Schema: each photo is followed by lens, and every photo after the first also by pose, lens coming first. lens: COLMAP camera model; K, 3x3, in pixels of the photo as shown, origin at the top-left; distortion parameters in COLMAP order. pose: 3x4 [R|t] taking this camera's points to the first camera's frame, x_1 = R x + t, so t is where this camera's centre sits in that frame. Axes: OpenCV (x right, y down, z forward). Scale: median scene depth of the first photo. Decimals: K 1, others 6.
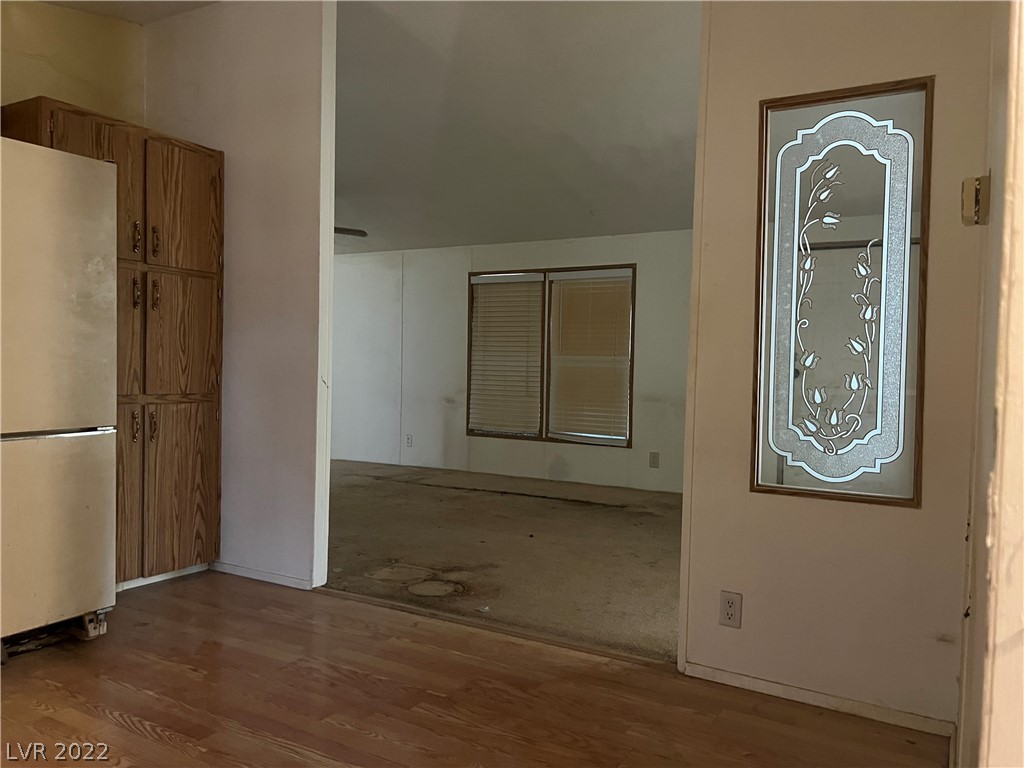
lens RADIAL K [[771.8, 0, 511.1], [0, 771.8, 386.4], [0, 0, 1]] dist [-0.000398, -0.009084]
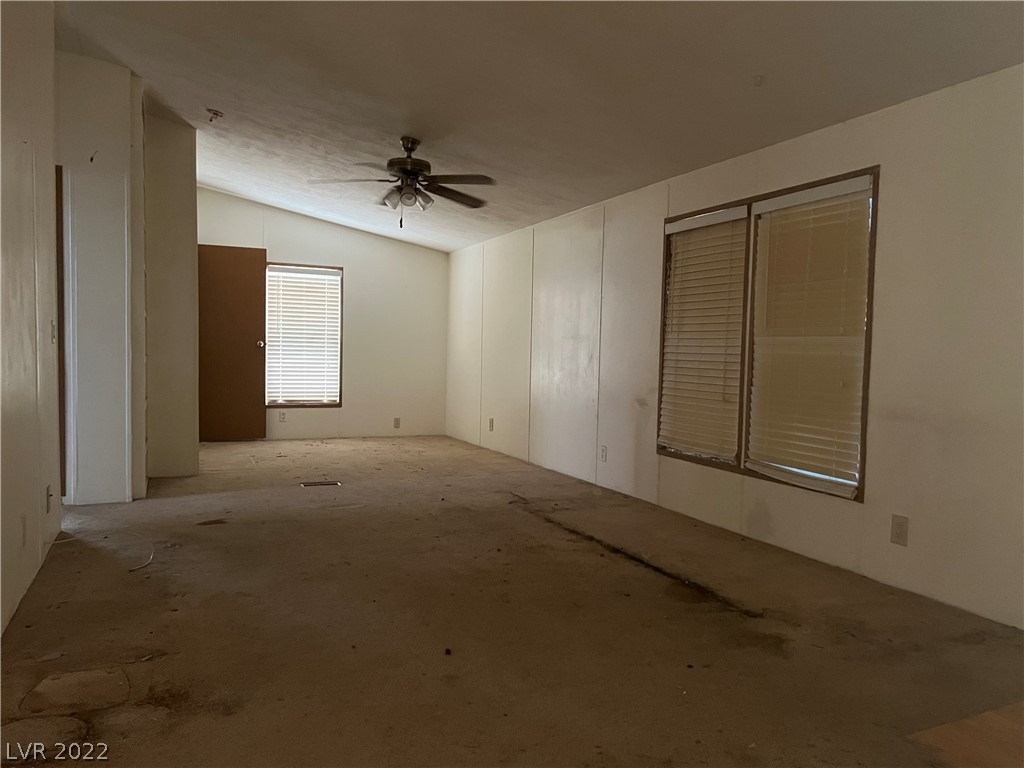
lens RADIAL K [[771.8, 0, 510.7], [0, 771.8, 382.0], [0, 0, 1]] dist [-0.000398, -0.009084]
pose [[0.789034, 0.018155, -0.614081, 0.276673], [-0.010483, 0.999816, 0.016090, -0.011570], [0.614260, -0.006258, 0.789079, 0.388074]]
